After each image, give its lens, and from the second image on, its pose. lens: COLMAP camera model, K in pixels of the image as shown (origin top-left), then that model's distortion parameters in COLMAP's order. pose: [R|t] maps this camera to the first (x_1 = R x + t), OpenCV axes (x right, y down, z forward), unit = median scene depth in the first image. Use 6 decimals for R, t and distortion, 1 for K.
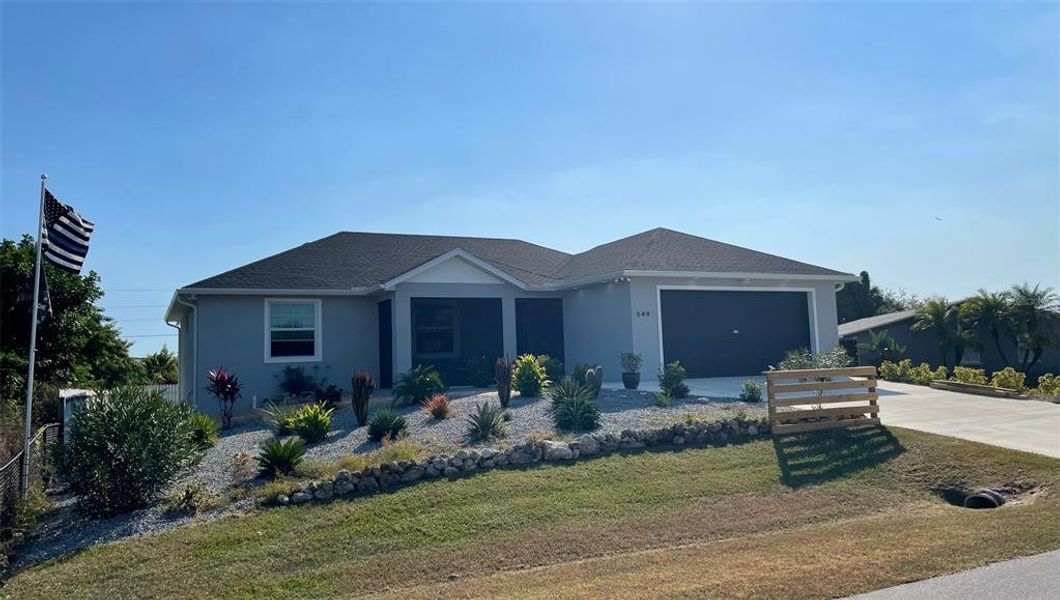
lens RADIAL K [[799.8, 0, 531.8], [0, 799.8, 275.9], [0, 0, 1]] dist [0.038083, 0.002251]
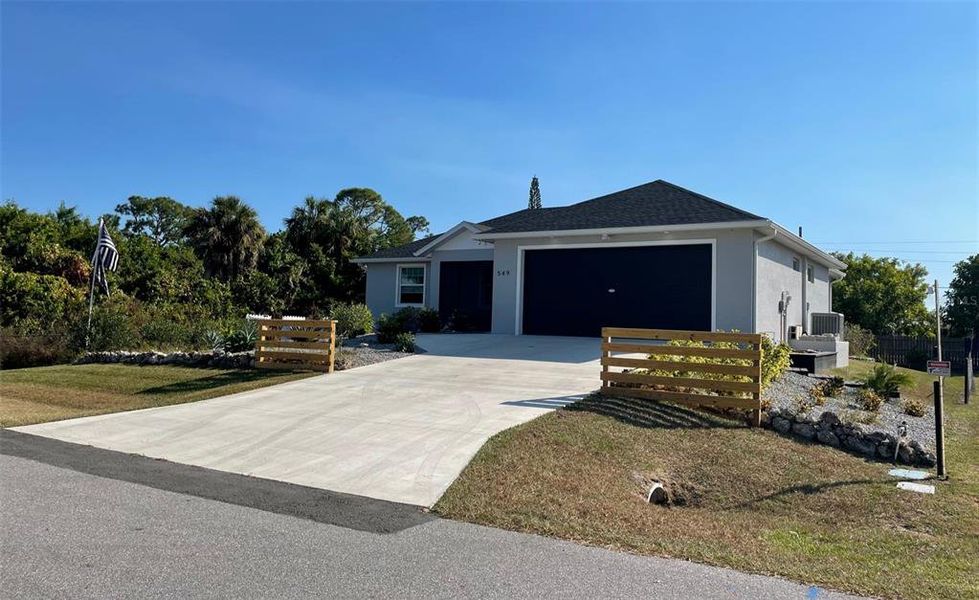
lens RADIAL K [[730.5, 0, 504.9], [0, 730.5, 279.5], [0, 0, 1]] dist [0.009713, 0.001894]
pose [[0.536739, -0.000049, -0.843748, 0.927438], [0.048841, 0.998325, 0.031012, 0.024040], [0.842333, -0.057855, 0.535843, 0.440020]]
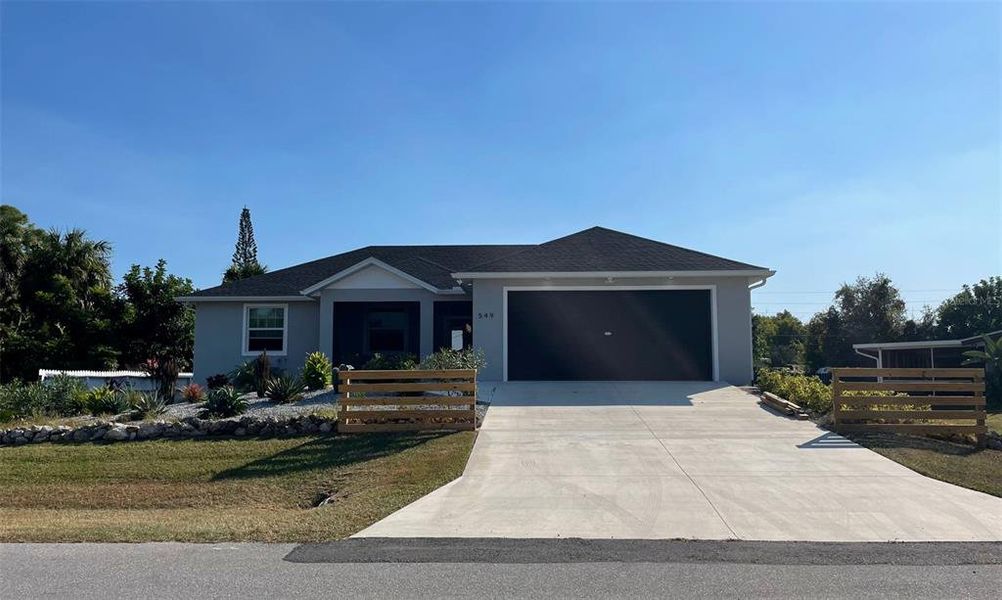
lens RADIAL K [[756.3, 0, 509.6], [0, 756.3, 301.5], [0, 0, 1]] dist [0.013909, -0.012671]
pose [[0.884553, -0.012582, -0.466270, 0.578070], [0.025198, 0.999465, 0.020832, 0.010167], [0.465759, -0.030177, 0.884397, 0.157669]]
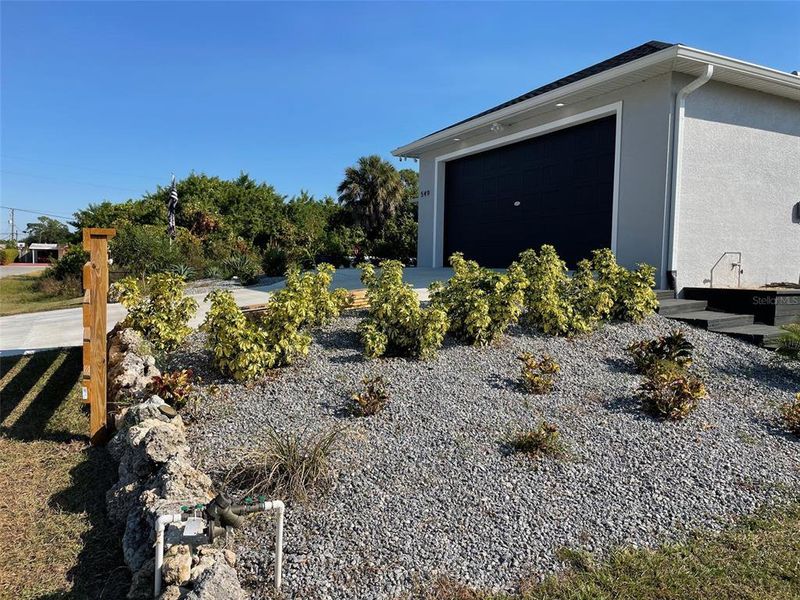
lens RADIAL K [[601.3, 0, 404.6], [0, 601.3, 300.1], [0, 0, 1]] dist [0.057570, -0.061058]
pose [[0.013797, 0.096787, -0.995209, 0.783566], [0.095901, 0.990588, 0.097668, 0.093098], [0.995295, -0.096789, 0.004385, 0.908054]]
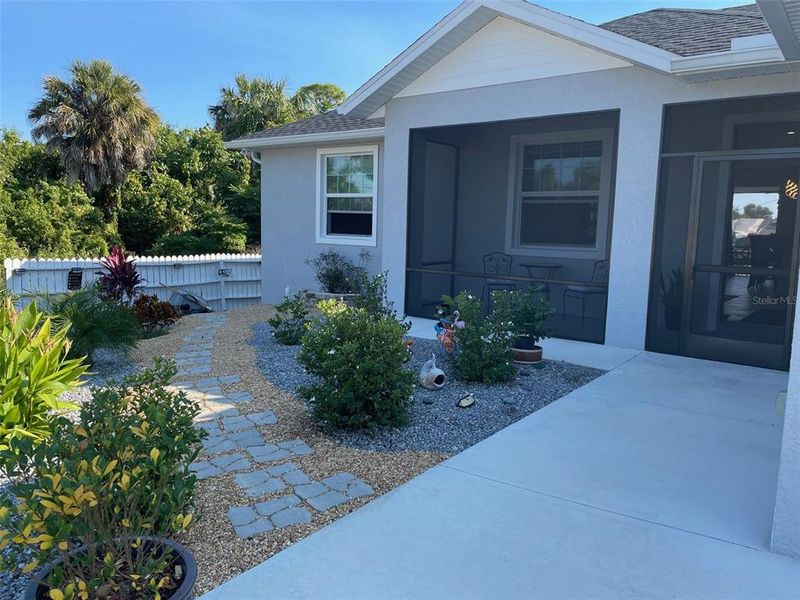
lens RADIAL K [[601.3, 0, 404.5], [0, 601.3, 292.9], [0, 0, 1]] dist [0.057570, -0.061058]
pose [[0.448278, 0.148512, -0.881471, 0.179282], [0.059874, 0.978899, 0.195376, 0.052049], [0.891887, -0.140360, 0.429927, 0.829213]]
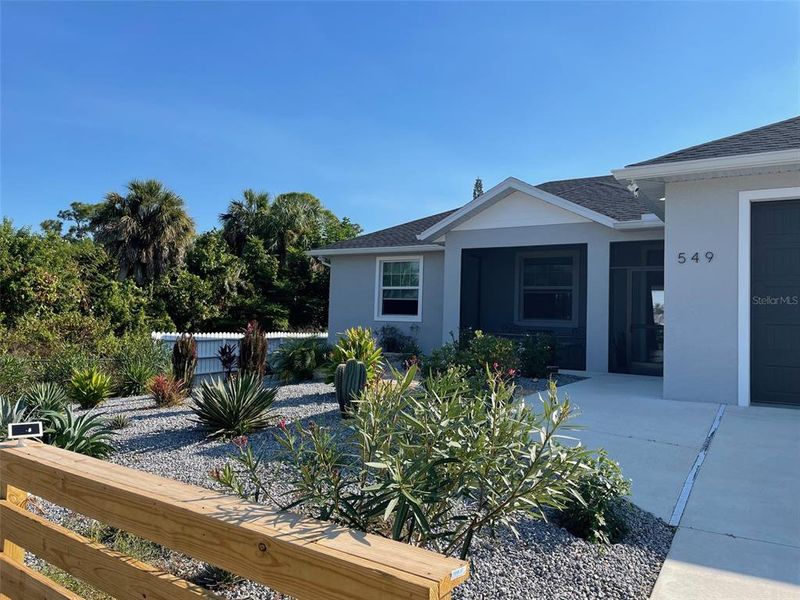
lens RADIAL K [[601.3, 0, 402.5], [0, 601.3, 292.9], [0, 0, 1]] dist [0.057570, -0.061058]
pose [[0.526526, 0.010856, -0.850090, 0.331304], [0.048961, 0.997872, 0.043068, 0.042103], [0.848748, -0.064298, 0.524874, 0.629463]]
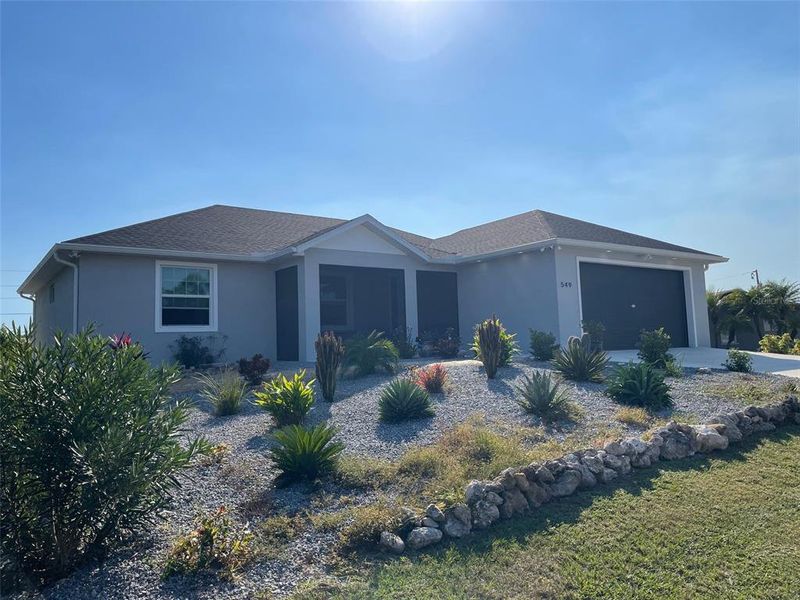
lens RADIAL K [[601.3, 0, 393.1], [0, 601.3, 294.6], [0, 0, 1]] dist [0.057570, -0.061058]
pose [[0.986133, 0.018617, 0.164910, -0.181811], [-0.021582, 0.999636, 0.016205, 0.049494], [-0.164548, -0.019540, 0.986175, 0.286364]]
